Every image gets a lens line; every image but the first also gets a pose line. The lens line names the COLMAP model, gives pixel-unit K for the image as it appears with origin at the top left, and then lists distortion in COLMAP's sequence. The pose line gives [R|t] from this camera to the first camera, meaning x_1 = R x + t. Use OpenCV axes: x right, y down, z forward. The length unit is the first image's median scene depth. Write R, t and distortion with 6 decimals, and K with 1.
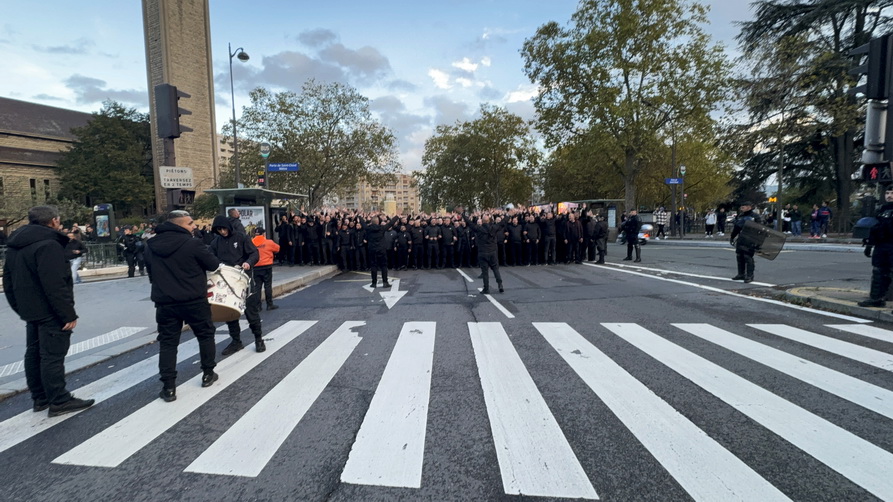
lens RADIAL K [[382.1, 0, 446.5], [0, 382.1, 251.0], [0, 0, 1]] dist [0.000306, 0.000049]
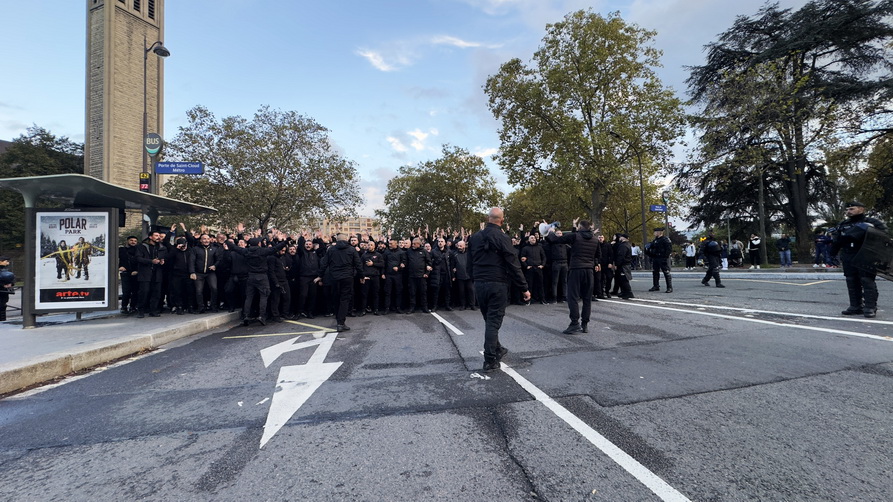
lens RADIAL K [[348.8, 0, 446.5], [0, 348.8, 251.0], [0, 0, 1]] dist [-0.002495, -0.000072]
pose [[0.993986, -0.001053, 0.109506, -0.004674], [0.013175, 0.993841, -0.110026, 0.003532], [-0.108716, 0.110807, 0.987878, 0.149418]]
